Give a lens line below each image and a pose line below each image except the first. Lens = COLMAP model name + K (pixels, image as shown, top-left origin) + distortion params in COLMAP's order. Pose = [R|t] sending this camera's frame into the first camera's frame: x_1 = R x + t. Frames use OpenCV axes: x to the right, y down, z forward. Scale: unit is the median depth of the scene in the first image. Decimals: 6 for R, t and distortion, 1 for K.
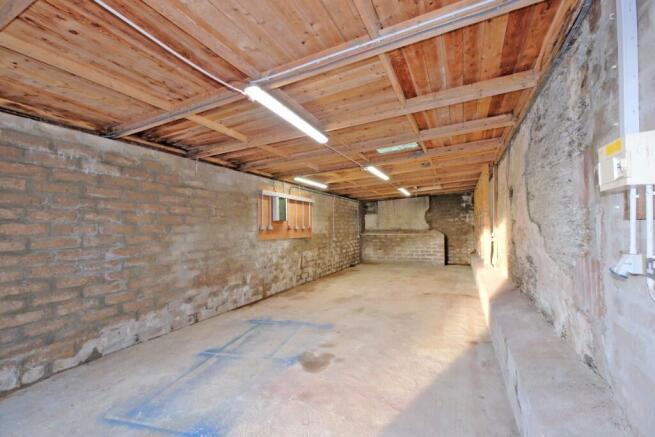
lens RADIAL K [[283.3, 0, 327.7], [0, 283.3, 221.8], [0, 0, 1]] dist [0.004074, 0.000202]
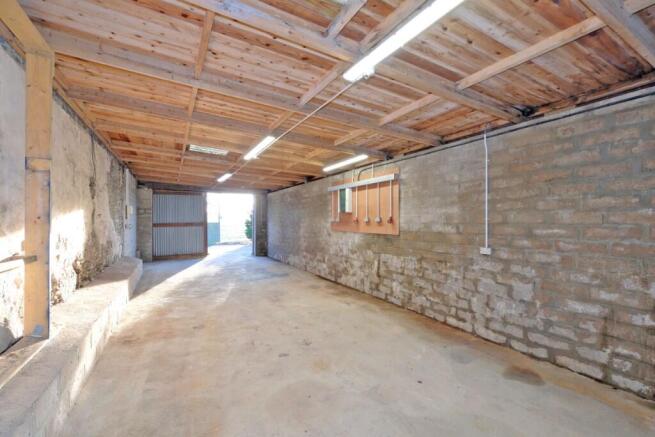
lens RADIAL K [[283.3, 0, 327.7], [0, 283.3, 219.1], [0, 0, 1]] dist [0.004074, 0.000202]
pose [[-0.586622, -0.003522, -0.809853, 0.628843], [0.013219, 0.999816, -0.013923, 0.029931], [0.809753, -0.018872, -0.586467, 1.454247]]
